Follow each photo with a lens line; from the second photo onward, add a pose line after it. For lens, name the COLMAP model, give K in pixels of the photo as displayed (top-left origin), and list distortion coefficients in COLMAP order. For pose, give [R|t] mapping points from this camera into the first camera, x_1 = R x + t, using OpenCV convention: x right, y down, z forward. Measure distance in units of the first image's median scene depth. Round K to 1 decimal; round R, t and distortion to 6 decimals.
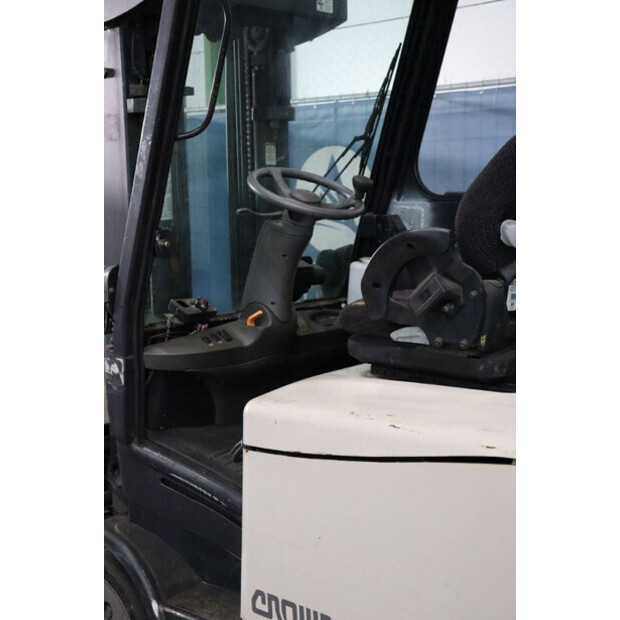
lens RADIAL K [[939.6, 0, 308.1], [0, 939.6, 316.5], [0, 0, 1]] dist [0.176419, 0.000000]
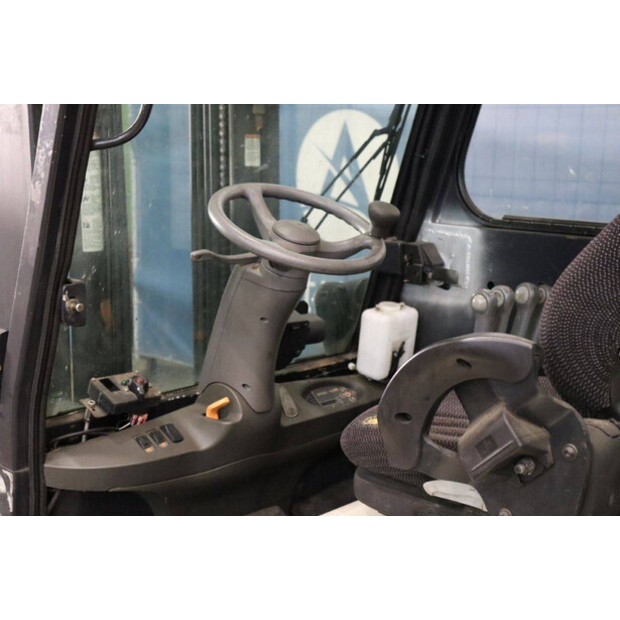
lens RADIAL K [[1038.7, 0, 309.2], [0, 1038.7, 312.4], [0, 0, 1]] dist [0.232931, 0.000000]
pose [[0.999670, 0.024813, -0.006659, 0.012025], [-0.024531, 0.998921, 0.039432, -0.097657], [0.007630, -0.039256, 0.999200, 0.261948]]
